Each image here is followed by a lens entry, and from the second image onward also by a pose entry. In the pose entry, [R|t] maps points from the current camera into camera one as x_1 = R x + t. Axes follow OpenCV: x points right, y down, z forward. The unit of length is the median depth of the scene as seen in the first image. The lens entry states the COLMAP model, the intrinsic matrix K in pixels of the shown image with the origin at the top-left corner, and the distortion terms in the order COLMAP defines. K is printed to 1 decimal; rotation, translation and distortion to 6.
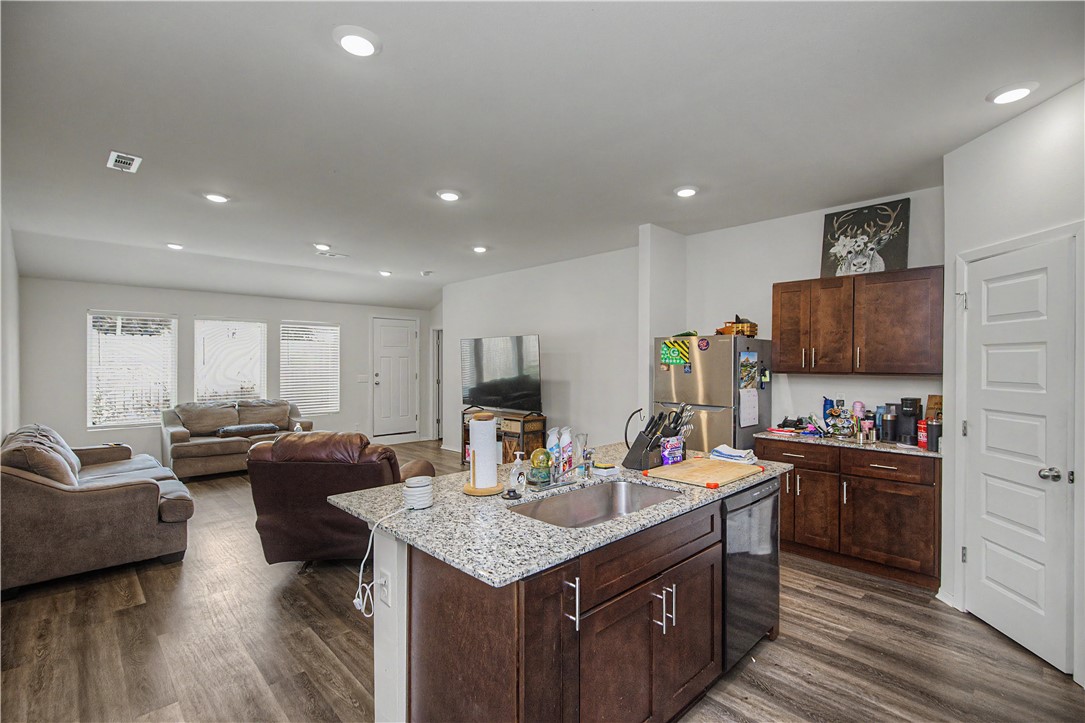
lens RADIAL K [[491.4, 0, 542.0], [0, 491.4, 359.1], [0, 0, 1]] dist [0.003400, -0.000356]
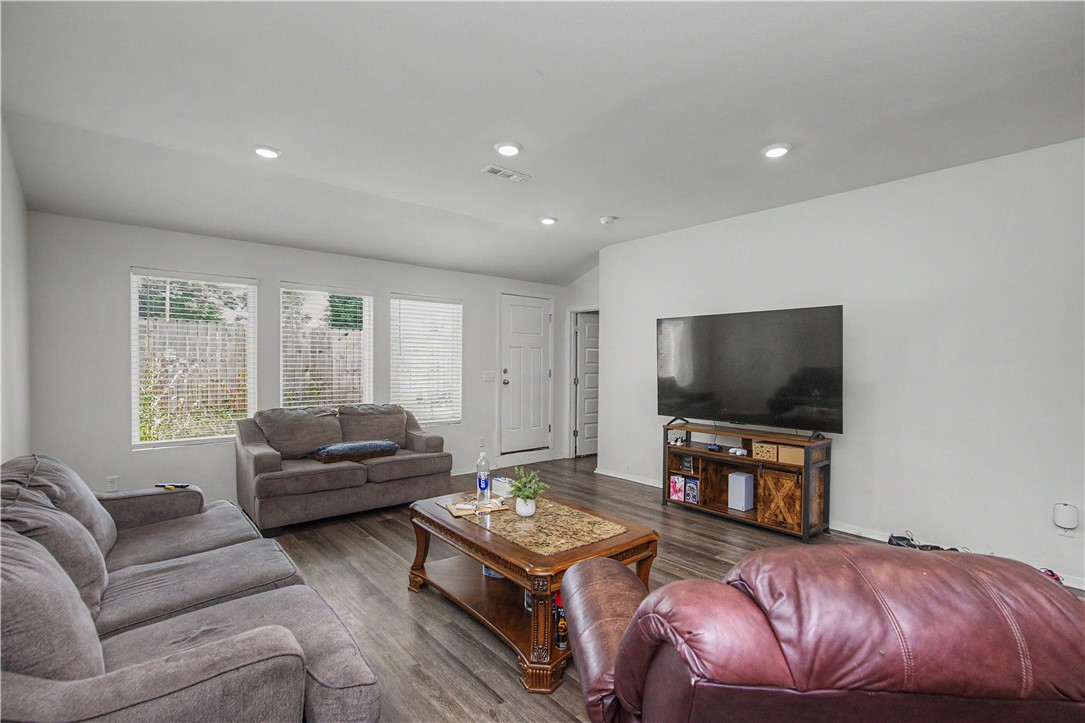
lens RADIAL K [[491.4, 0, 543.4], [0, 491.4, 365.4], [0, 0, 1]] dist [0.003400, -0.000356]
pose [[0.998127, 0.006230, -0.060852, -0.310806], [-0.005447, 0.999900, 0.013018, 0.017916], [0.060927, -0.012662, 0.998062, 0.350821]]
